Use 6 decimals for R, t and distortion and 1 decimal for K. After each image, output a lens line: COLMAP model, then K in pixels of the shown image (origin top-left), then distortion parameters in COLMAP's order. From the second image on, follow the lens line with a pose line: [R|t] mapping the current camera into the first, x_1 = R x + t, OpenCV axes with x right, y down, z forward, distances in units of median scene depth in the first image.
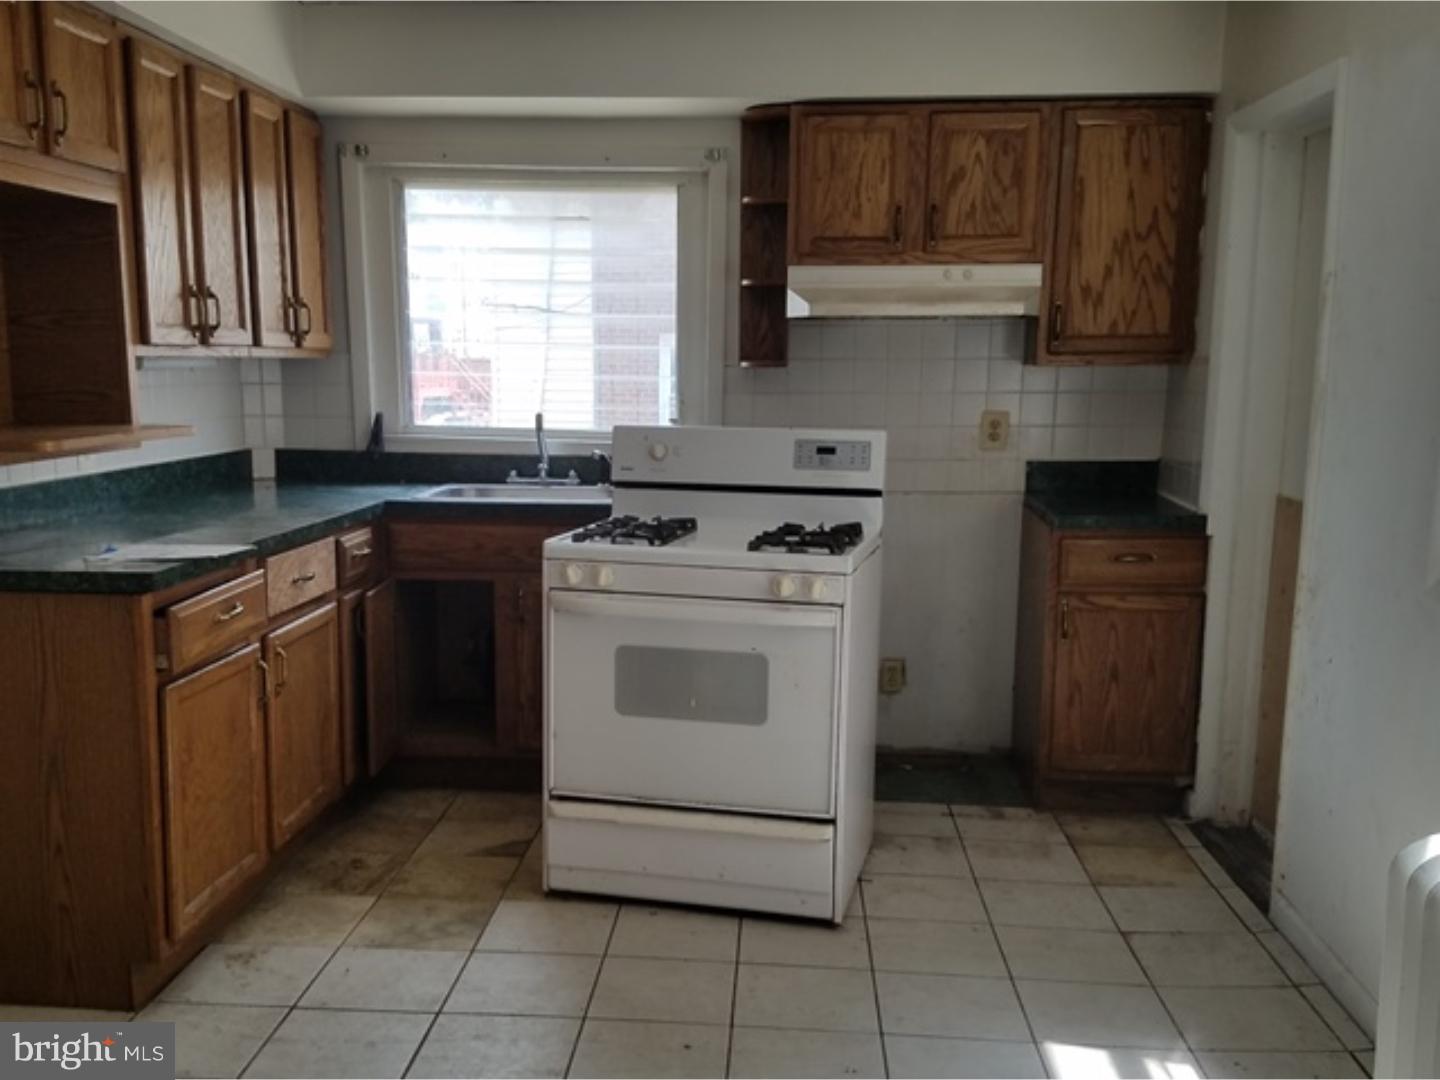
lens RADIAL K [[1400.4, 0, 699.9], [0, 1400.4, 602.0], [0, 0, 1]] dist [0.153215, 0.000000]
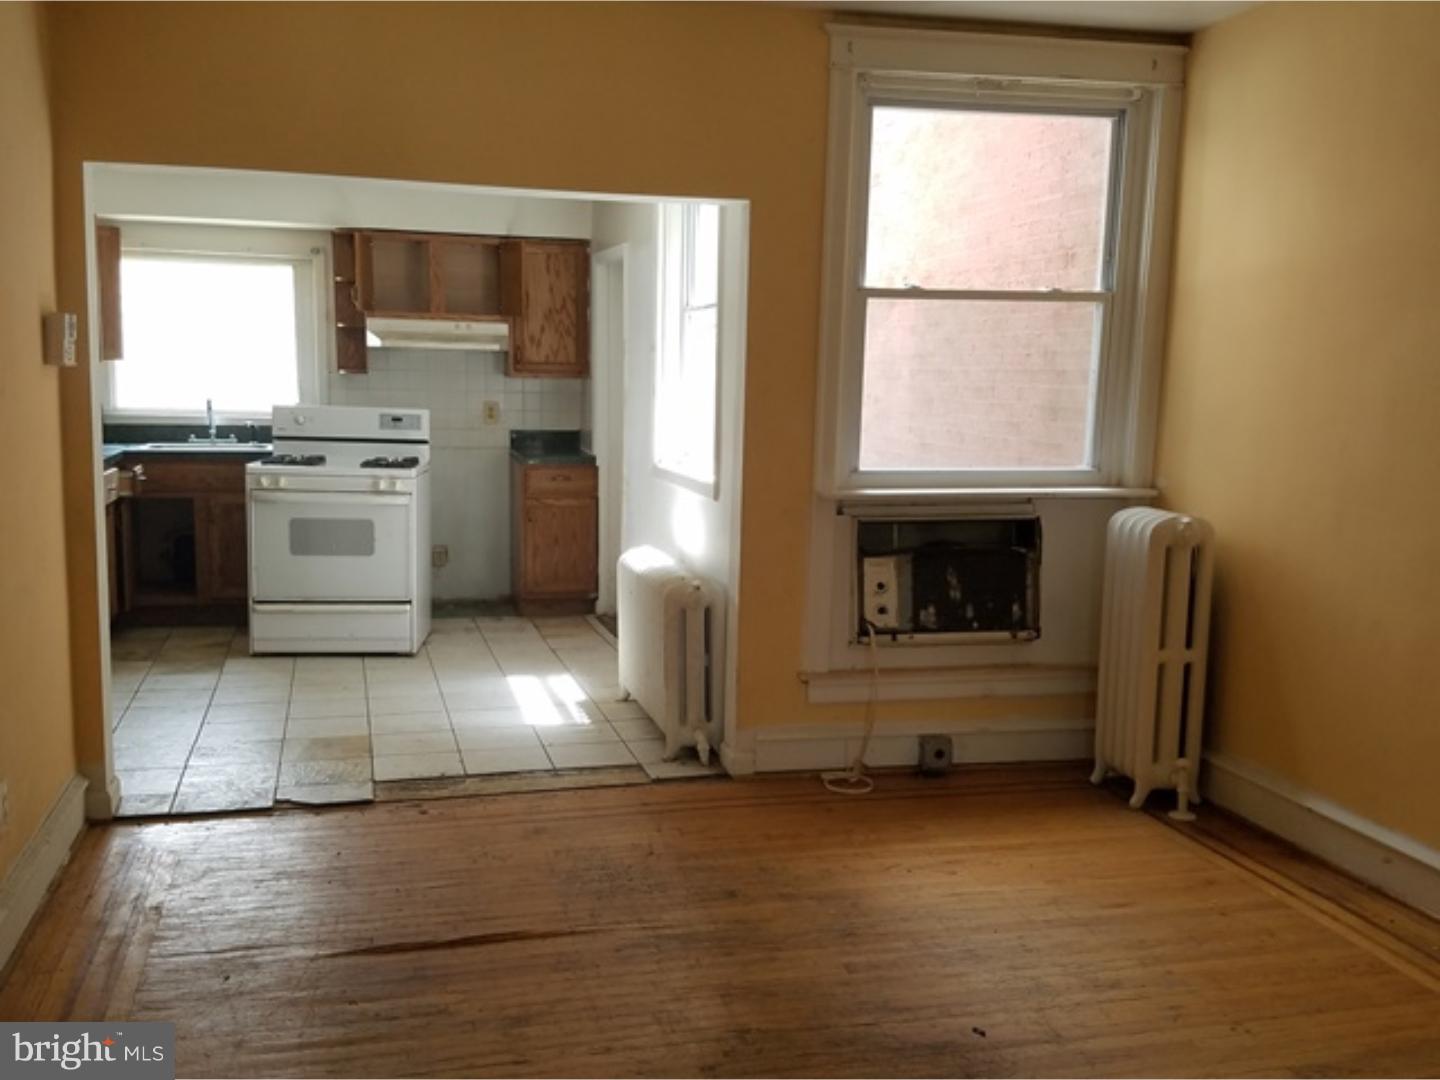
lens RADIAL K [[1400.4, 0, 708.0], [0, 1400.4, 567.2], [0, 0, 1]] dist [0.153215, 0.000000]
pose [[0.947406, -0.036857, 0.317905, -0.120667], [0.045091, 0.998810, -0.018580, 0.139498], [-0.316842, 0.031937, 0.947941, -0.894766]]
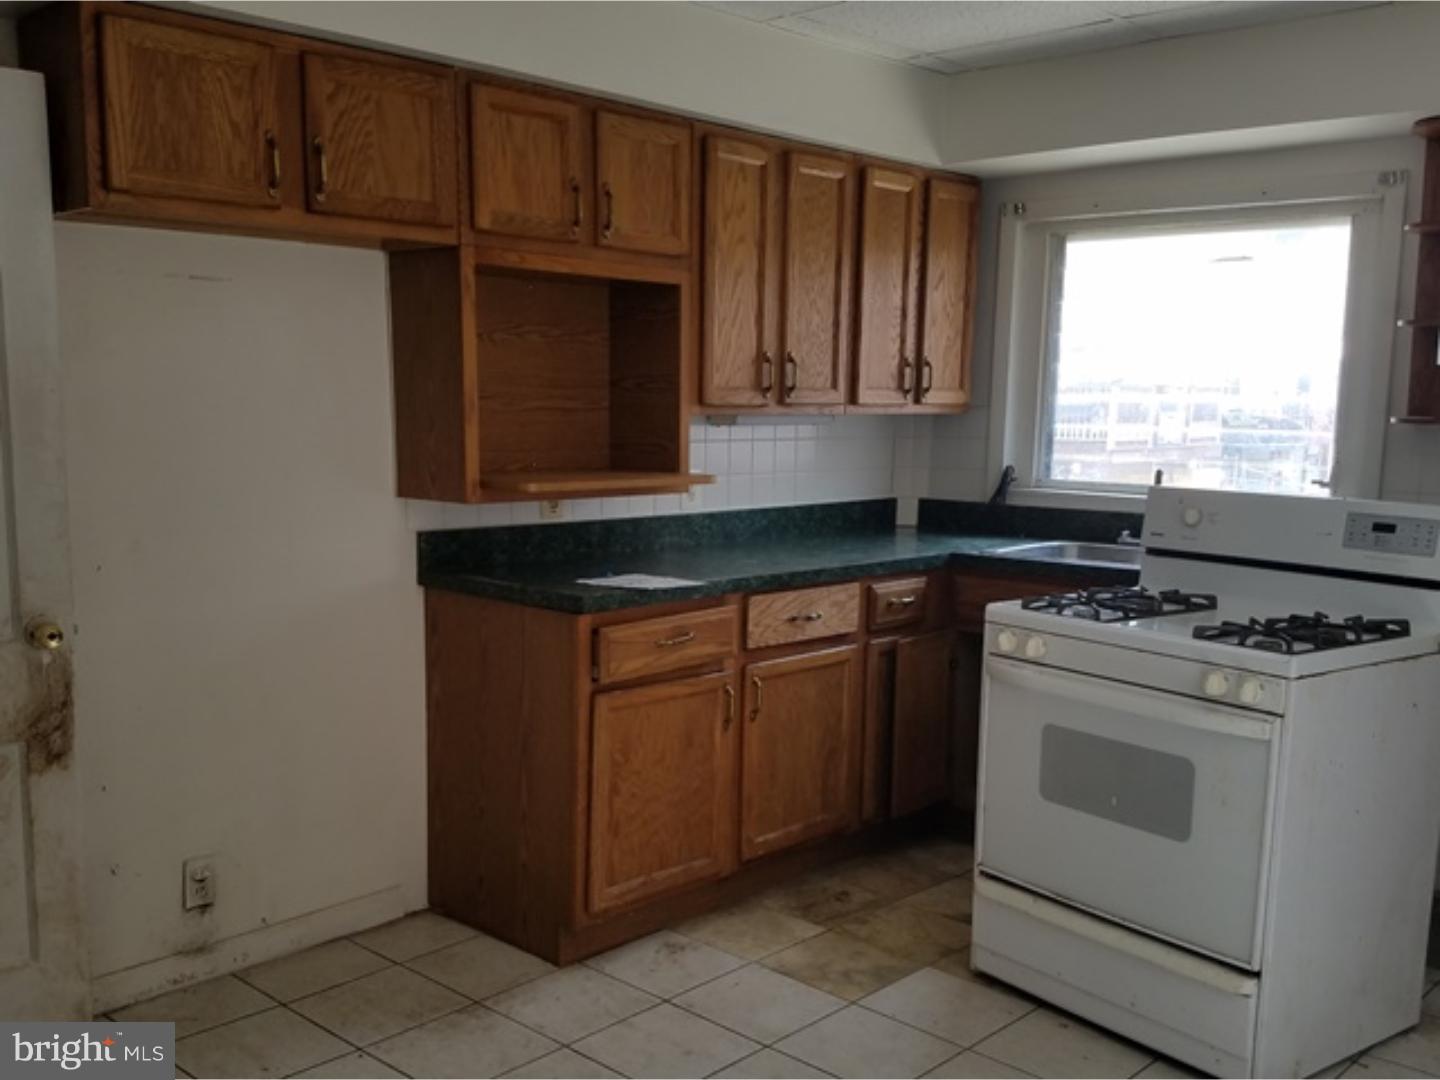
lens RADIAL K [[1400.4, 0, 722.4], [0, 1400.4, 608.3], [0, 0, 1]] dist [0.153215, 0.000000]
pose [[0.784817, 0.098687, -0.611819, 0.294463], [-0.116680, 0.993114, 0.010518, -0.025610], [0.608644, 0.063132, 0.790928, 0.111755]]
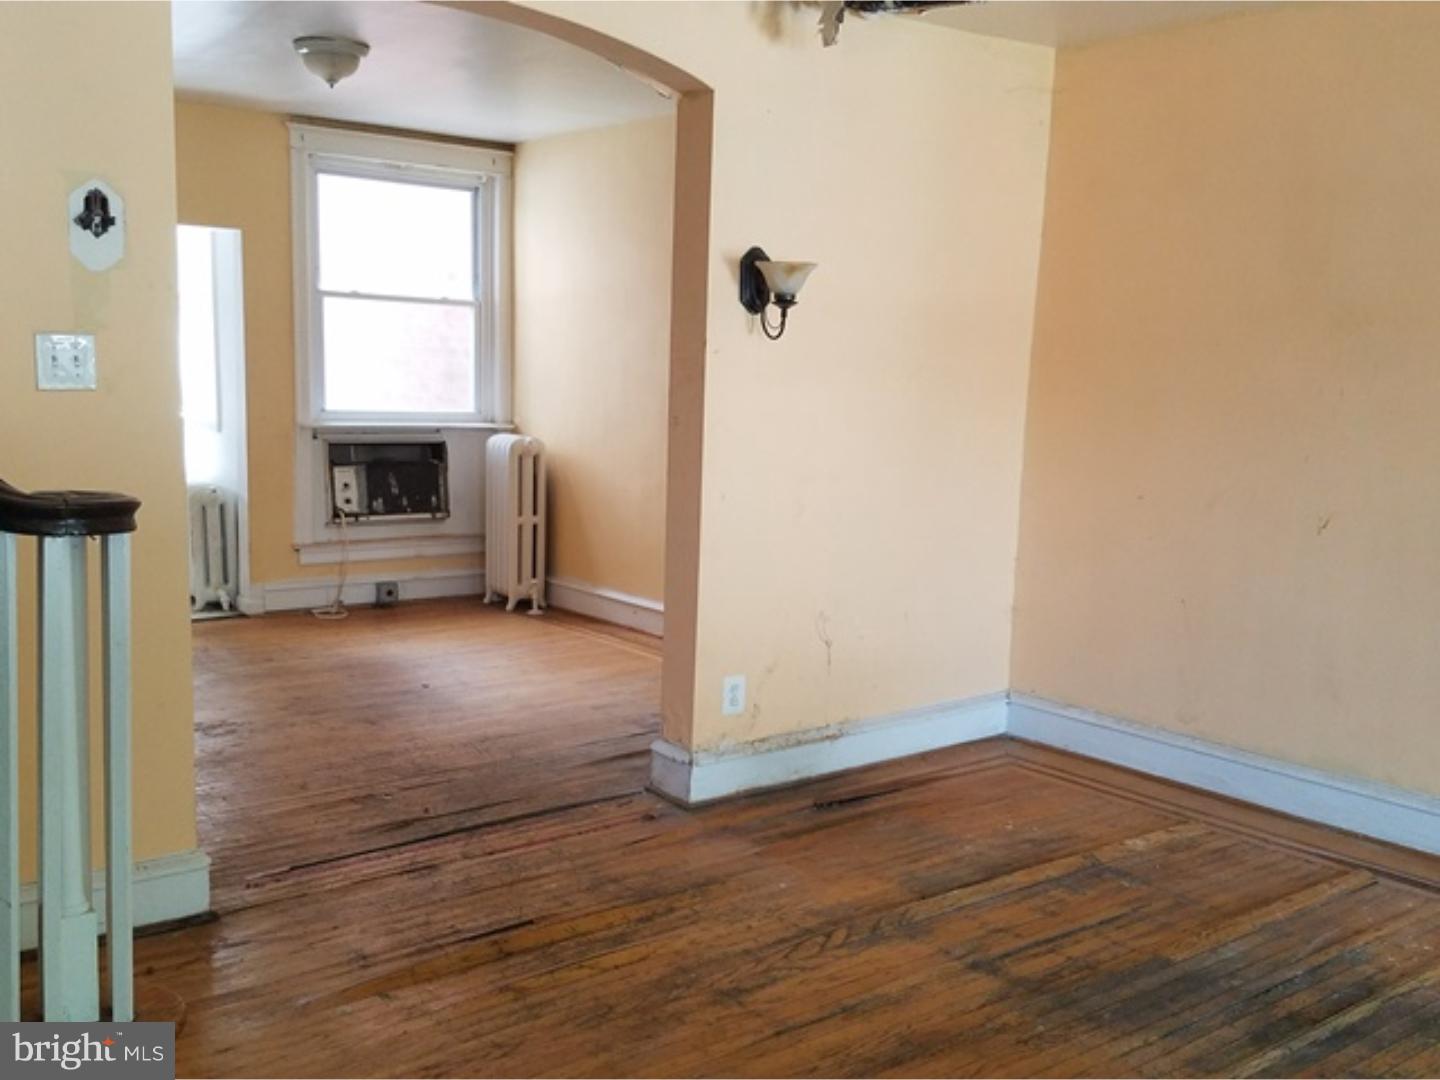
lens RADIAL K [[1400.4, 0, 722.3], [0, 1400.4, 576.5], [0, 0, 1]] dist [0.153215, 0.000000]
pose [[0.729042, -0.087920, 0.678799, -0.535601], [0.095375, 0.995090, 0.026452, 0.262314], [-0.677791, 0.045456, 0.733848, -1.535819]]
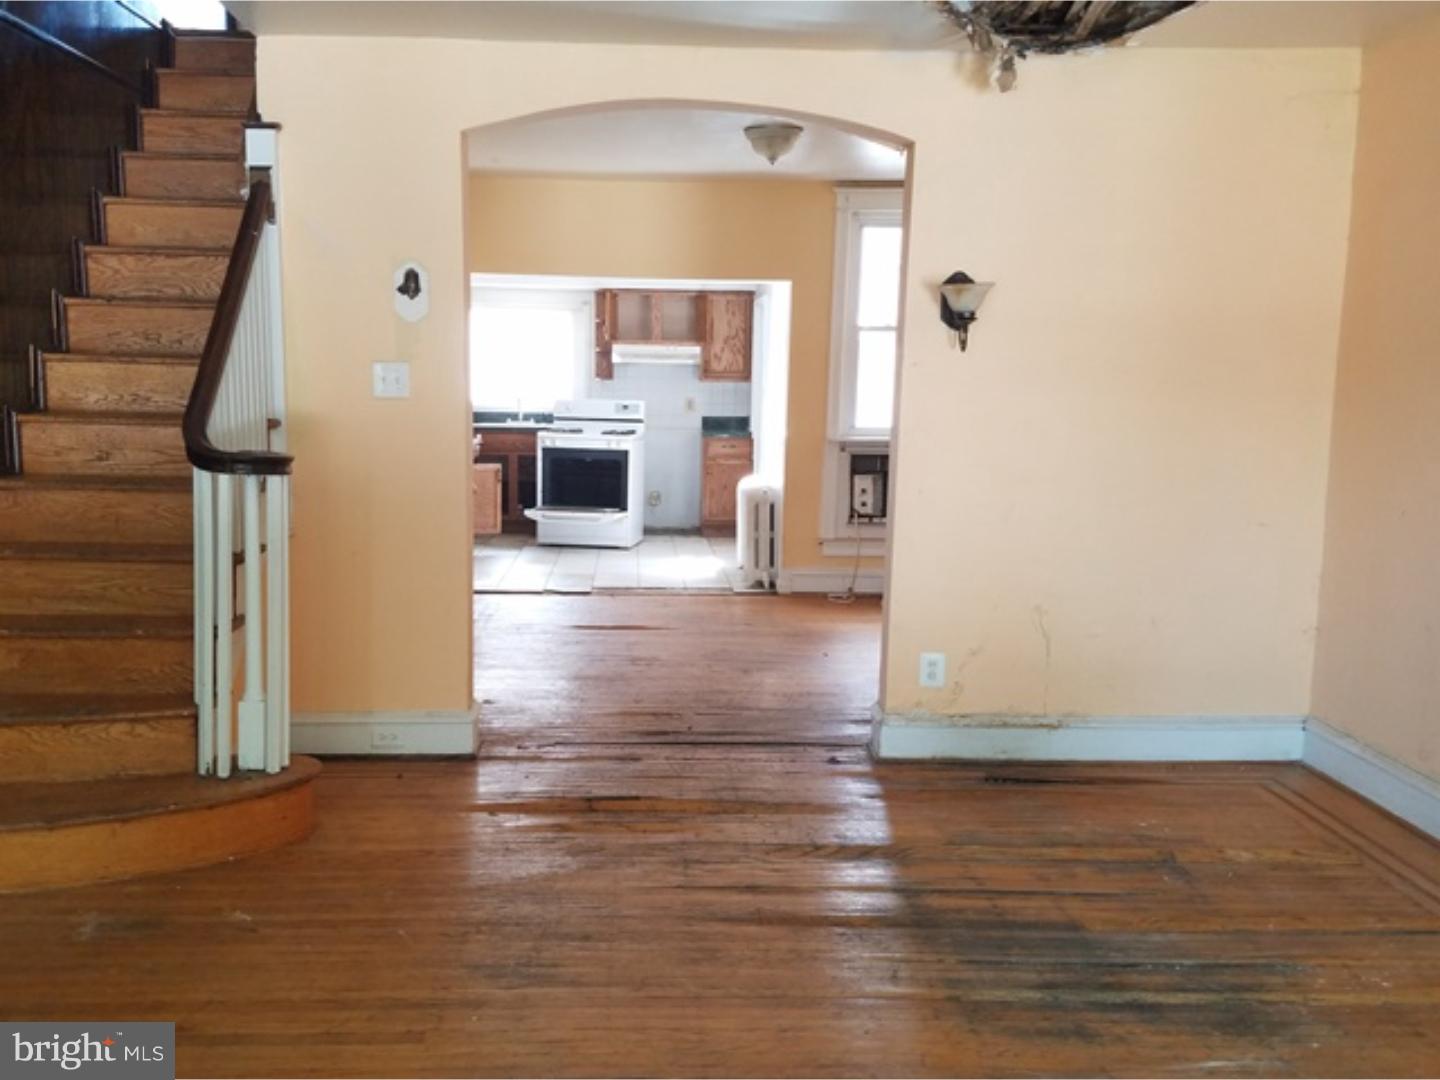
lens RADIAL K [[1400.4, 0, 673.0], [0, 1400.4, 583.7], [0, 0, 1]] dist [0.153215, 0.000000]
pose [[0.995085, -0.005408, 0.098877, -0.108108], [0.008019, 0.999629, -0.026033, 0.345954], [-0.098700, 0.026698, 0.994759, -1.975710]]
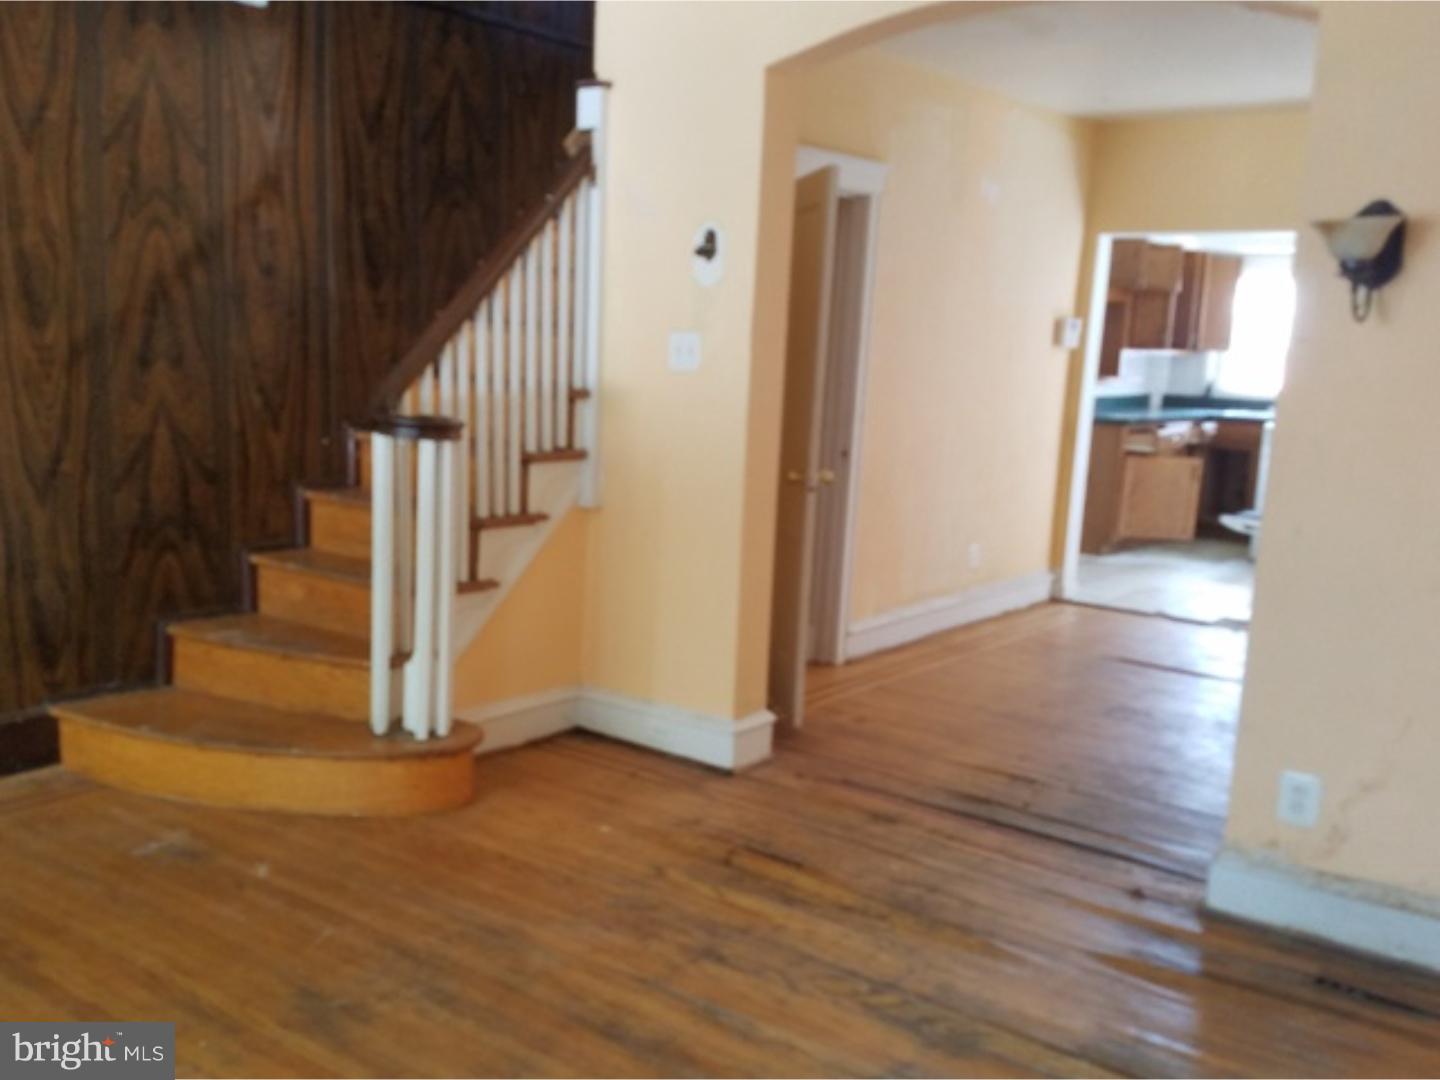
lens RADIAL K [[1400.4, 0, 675.3], [0, 1400.4, 543.5], [0, 0, 1]] dist [0.153215, 0.000000]
pose [[0.830118, 0.110654, -0.546498, 0.422889], [-0.132509, 0.991182, -0.000585, 0.288074], [0.541614, 0.072902, 0.837460, -1.654903]]
